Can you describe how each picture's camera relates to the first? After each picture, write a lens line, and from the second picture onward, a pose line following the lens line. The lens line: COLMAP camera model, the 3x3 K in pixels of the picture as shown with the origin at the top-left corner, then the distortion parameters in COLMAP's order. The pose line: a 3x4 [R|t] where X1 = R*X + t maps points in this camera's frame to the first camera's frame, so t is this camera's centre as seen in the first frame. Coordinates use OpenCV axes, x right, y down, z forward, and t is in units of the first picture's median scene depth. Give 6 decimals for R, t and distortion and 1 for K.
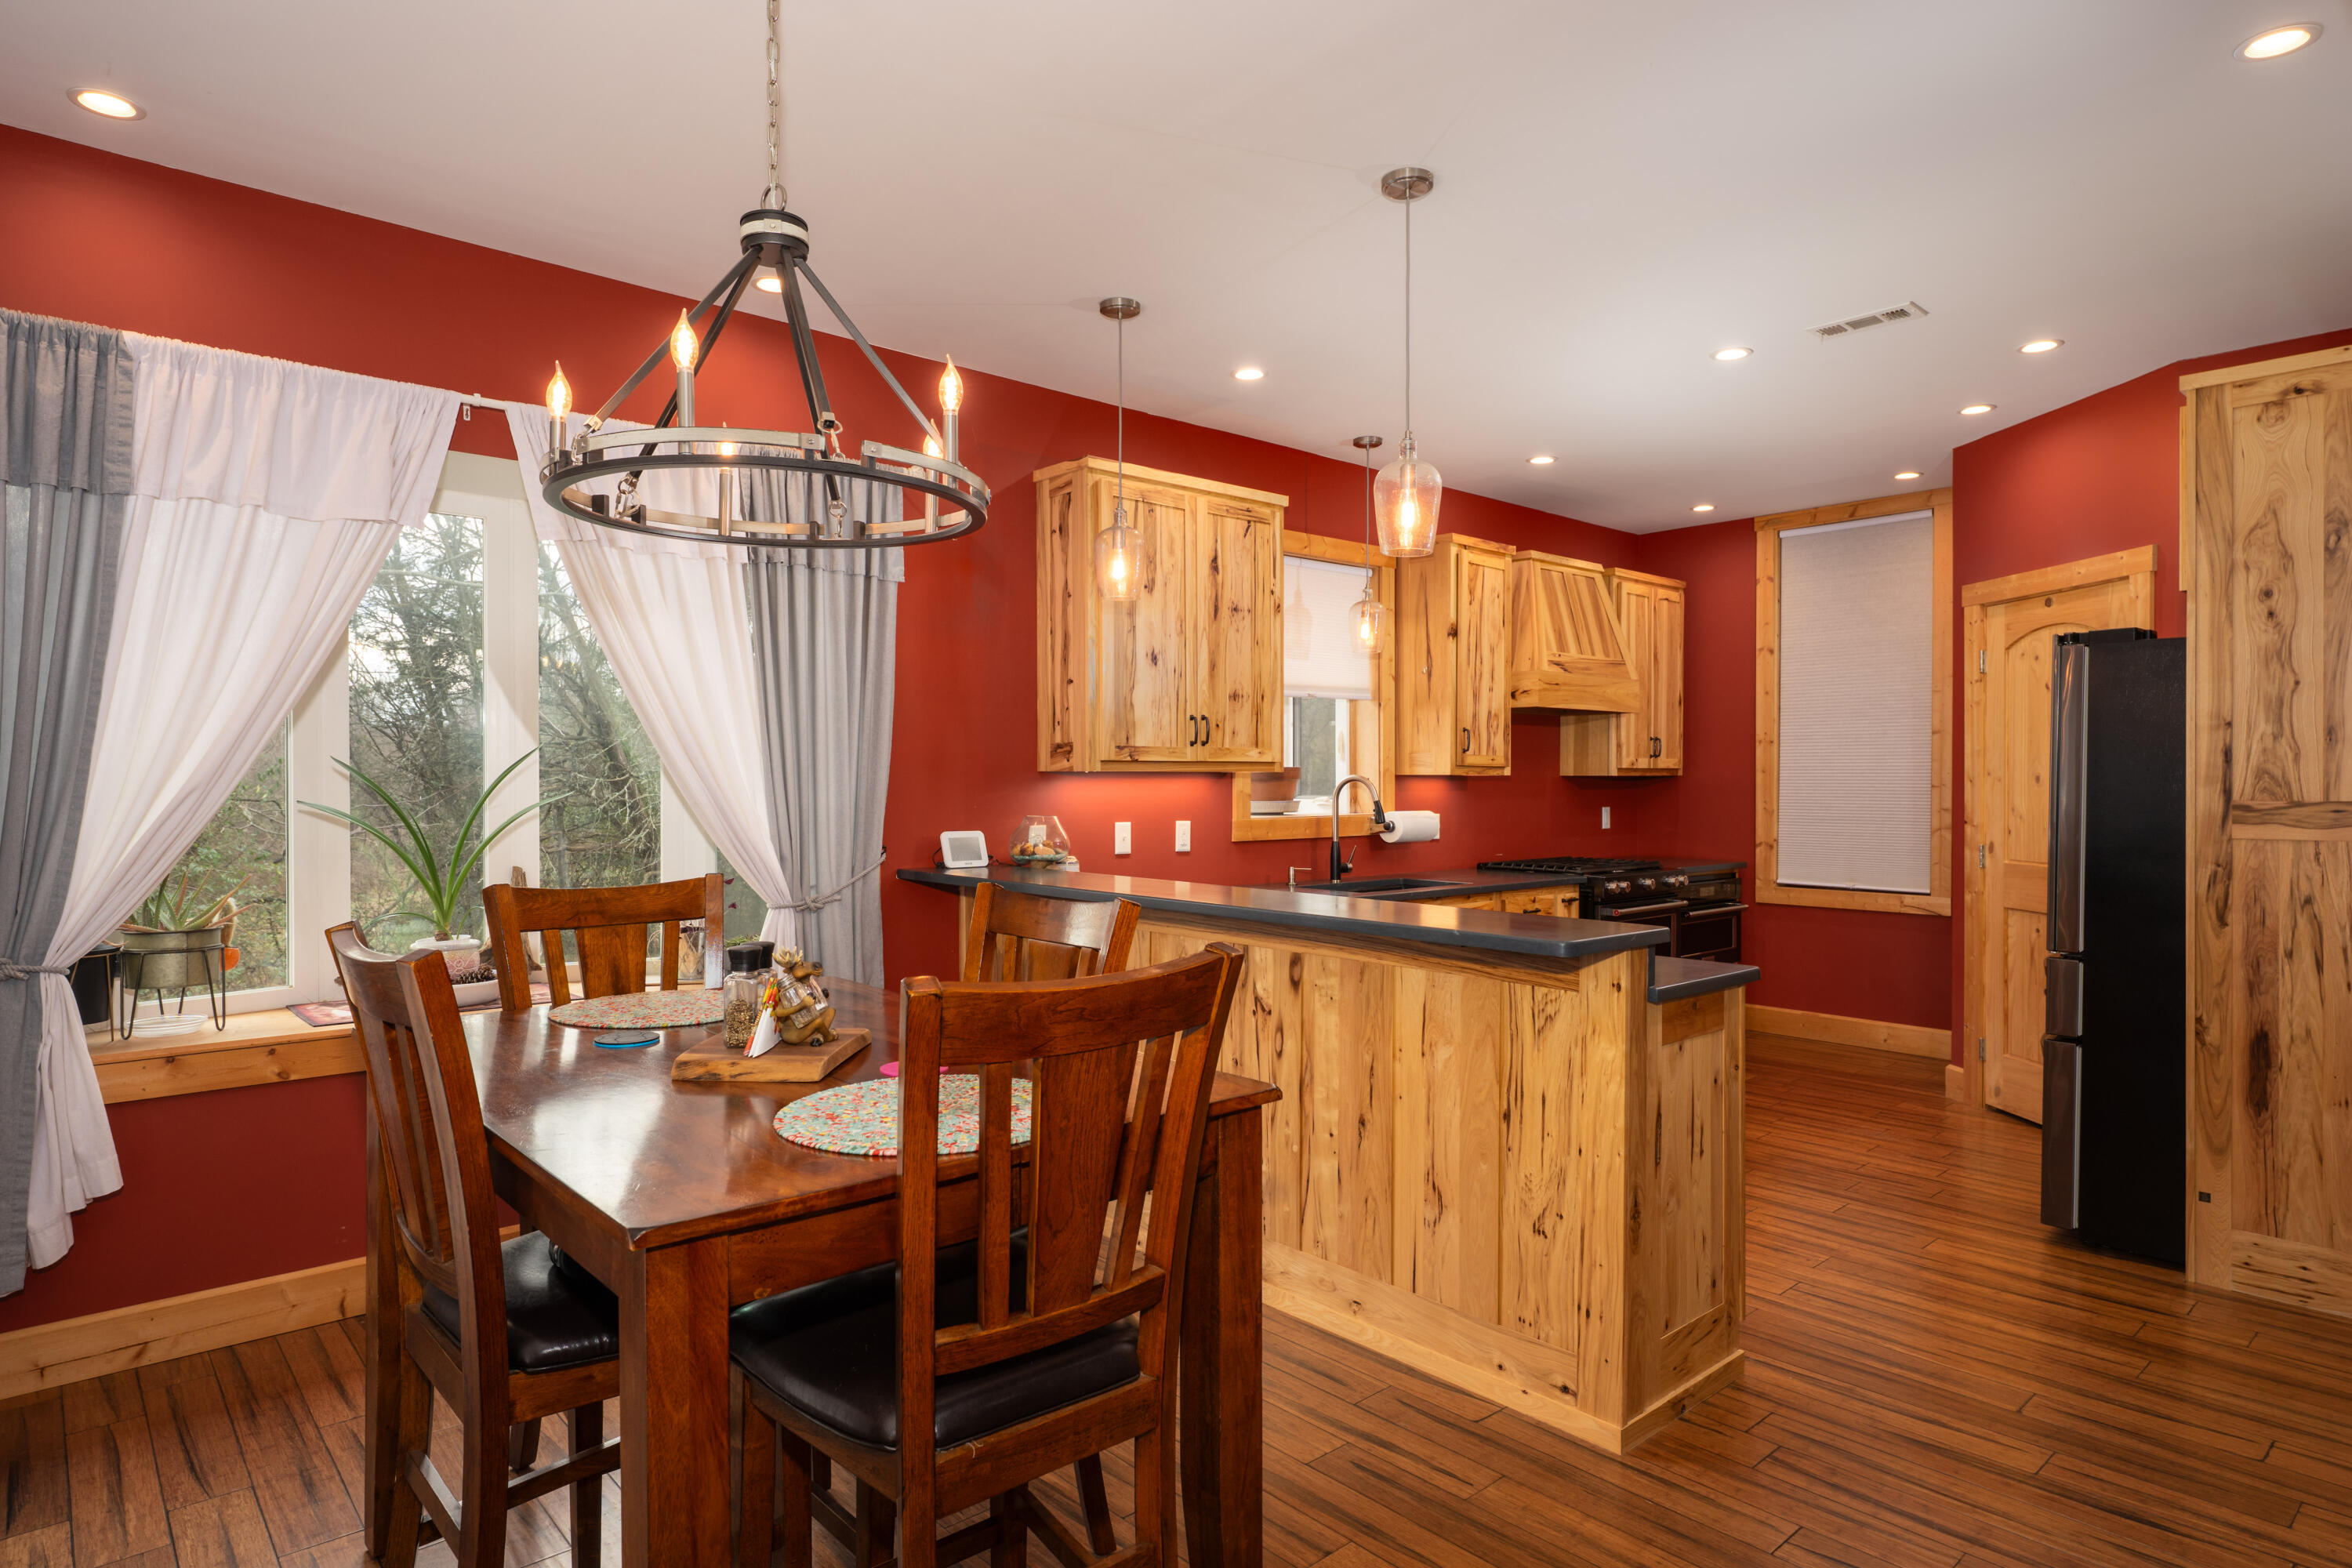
lens RADIAL K [[1292.6, 0, 1177.2], [0, 1292.6, 764.1], [0, 0, 1]] dist [0.002818, -0.000064]
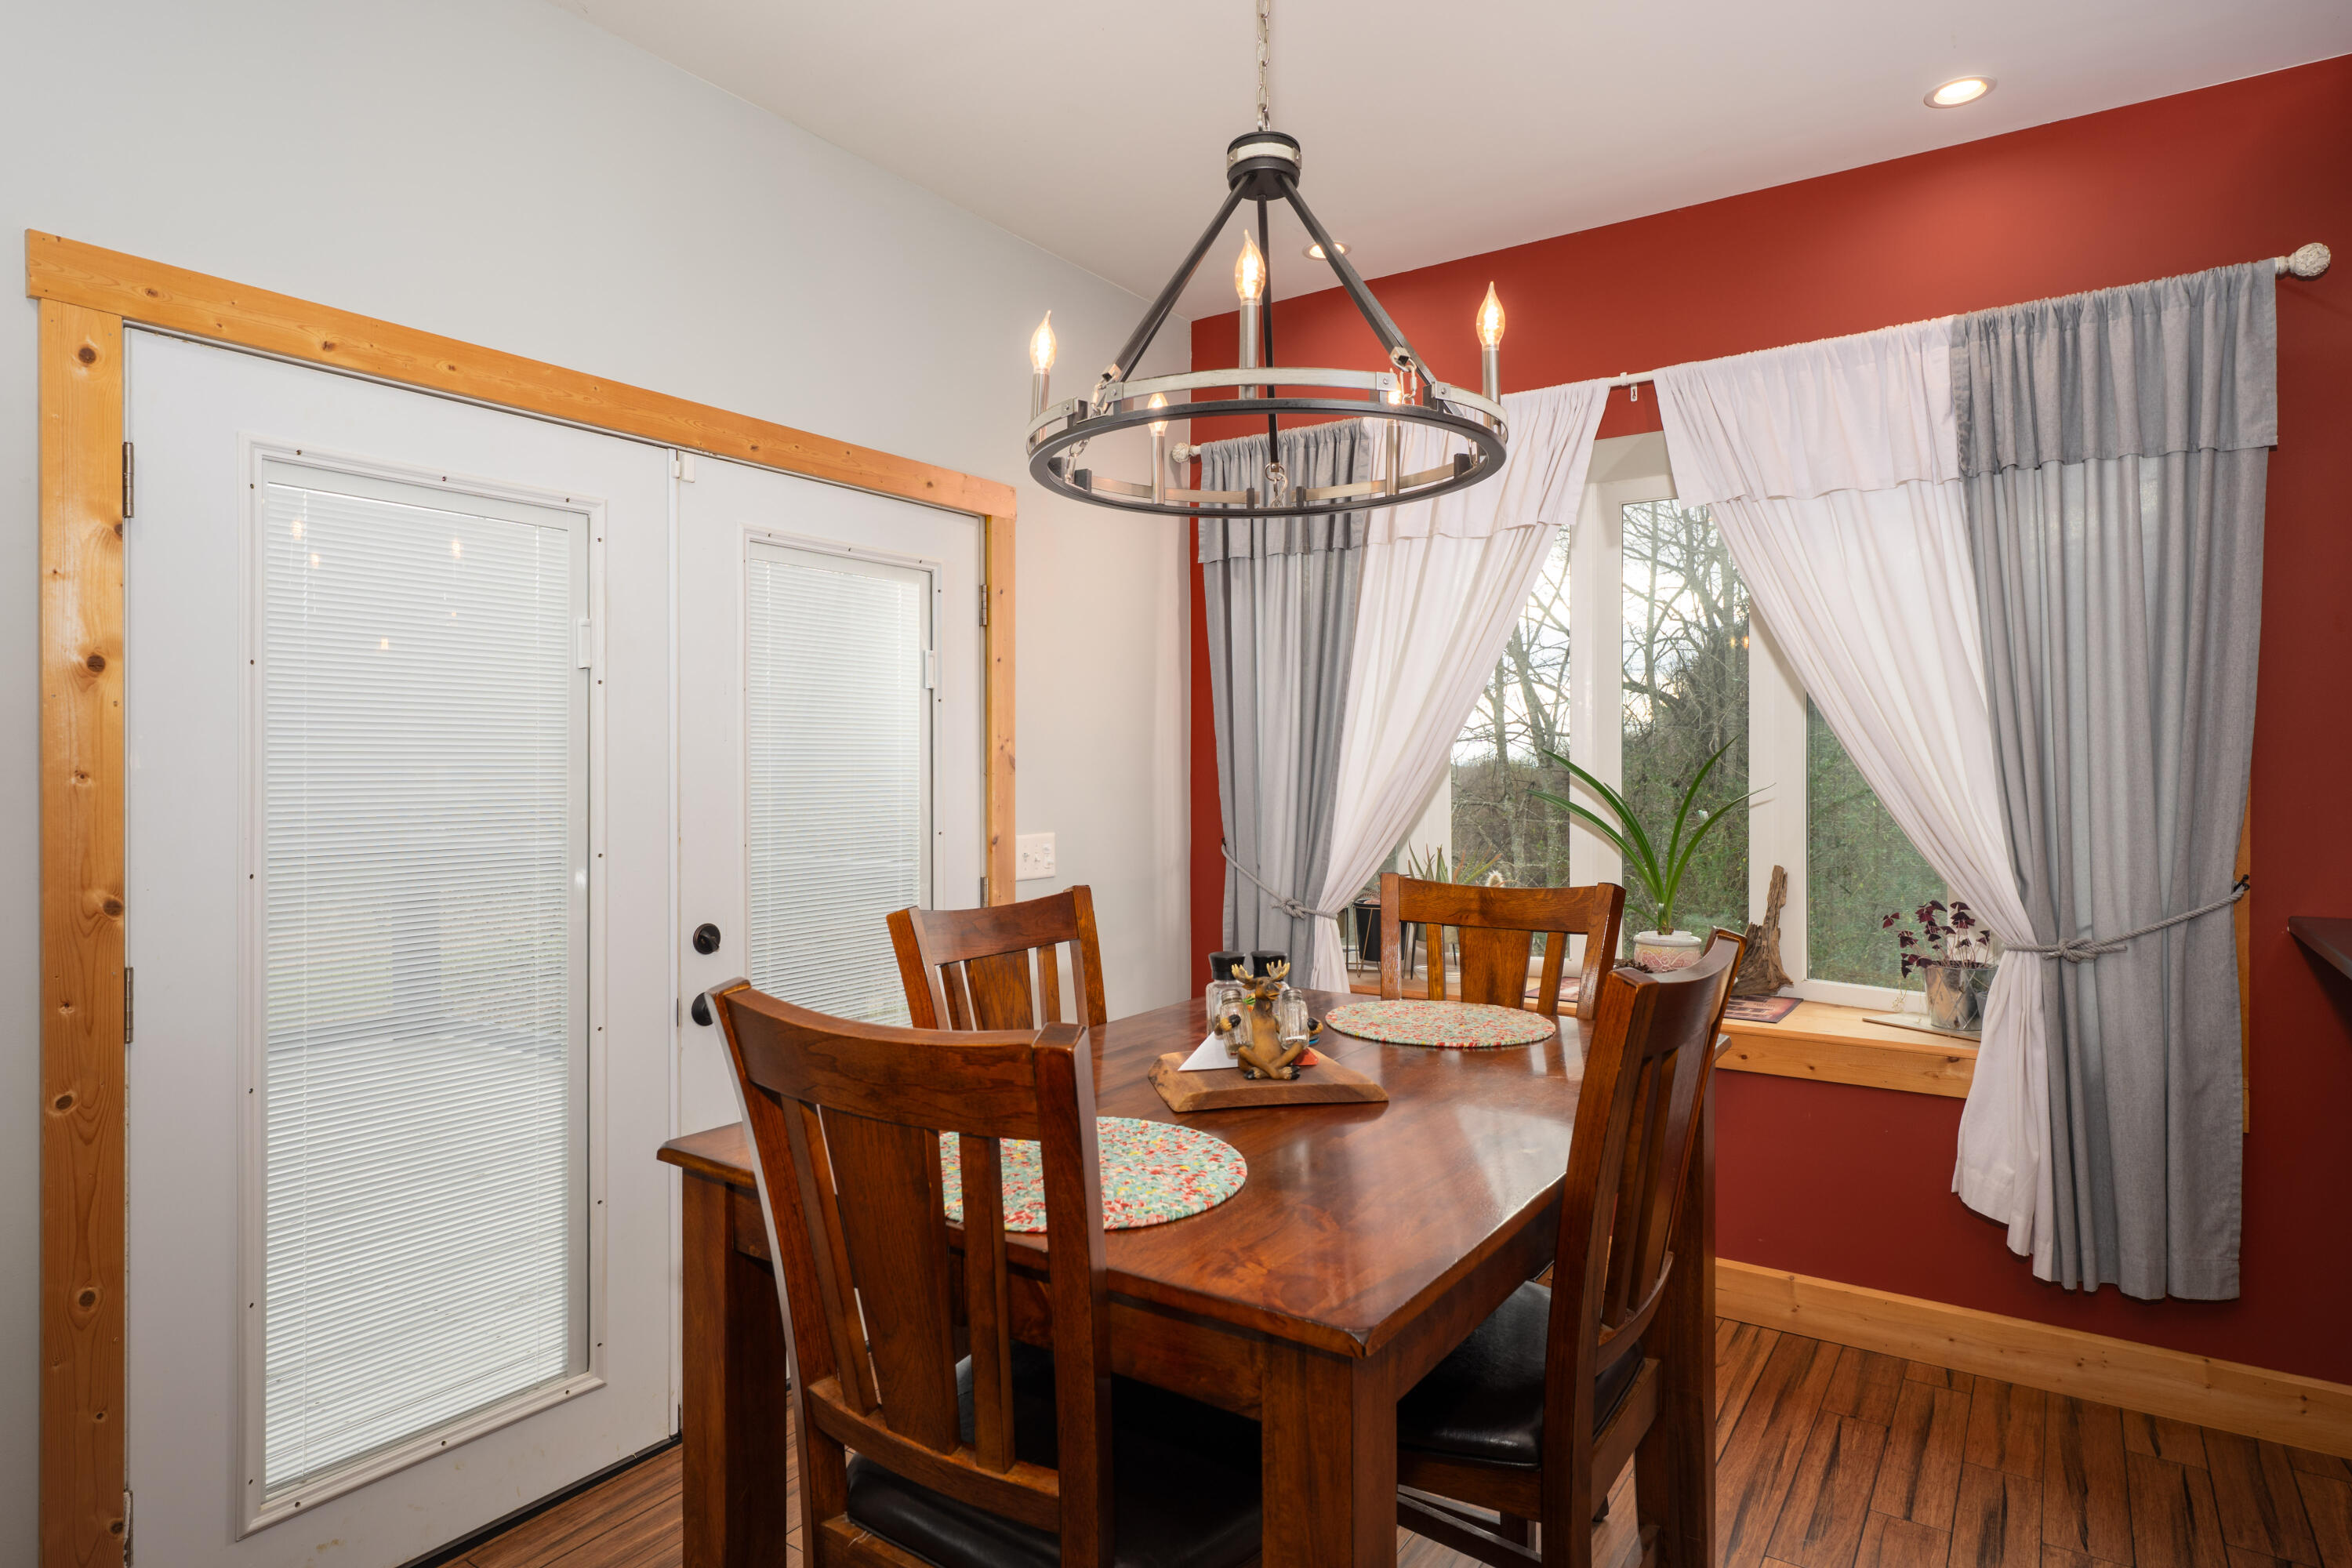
lens RADIAL K [[1292.6, 0, 1177.2], [0, 1292.6, 764.1], [0, 0, 1]] dist [0.002818, -0.000064]
pose [[0.236206, -0.003308, -0.971697, 0.188928], [0.012600, 0.999921, -0.000341, 0.001901], [0.971621, -0.012163, 0.236229, 0.259119]]
